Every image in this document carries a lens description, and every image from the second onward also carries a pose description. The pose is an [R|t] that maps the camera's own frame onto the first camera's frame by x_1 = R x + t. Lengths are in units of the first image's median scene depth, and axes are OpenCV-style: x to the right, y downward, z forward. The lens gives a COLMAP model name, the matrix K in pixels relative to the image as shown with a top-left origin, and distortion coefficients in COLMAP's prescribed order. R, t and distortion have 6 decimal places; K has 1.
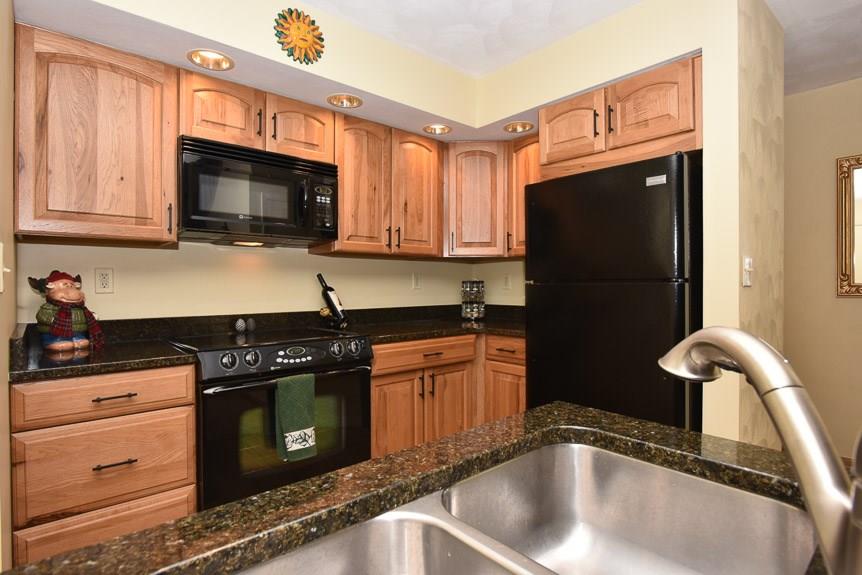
lens RADIAL K [[455.6, 0, 428.4], [0, 455.6, 290.7], [0, 0, 1]] dist [-0.015780, 0.000647]
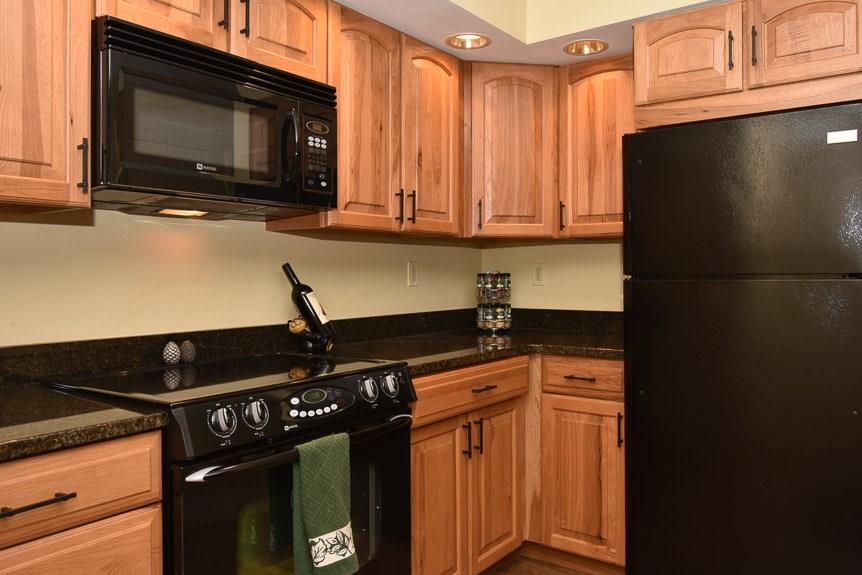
lens RADIAL K [[668.4, 0, 432.0], [0, 668.4, 278.4], [0, 0, 1]] dist [-0.002056, -0.013153]
pose [[0.973011, -0.004506, 0.230715, -0.290355], [0.005776, 0.999972, -0.004830, -0.013248], [-0.230687, 0.006032, 0.973009, 0.097157]]
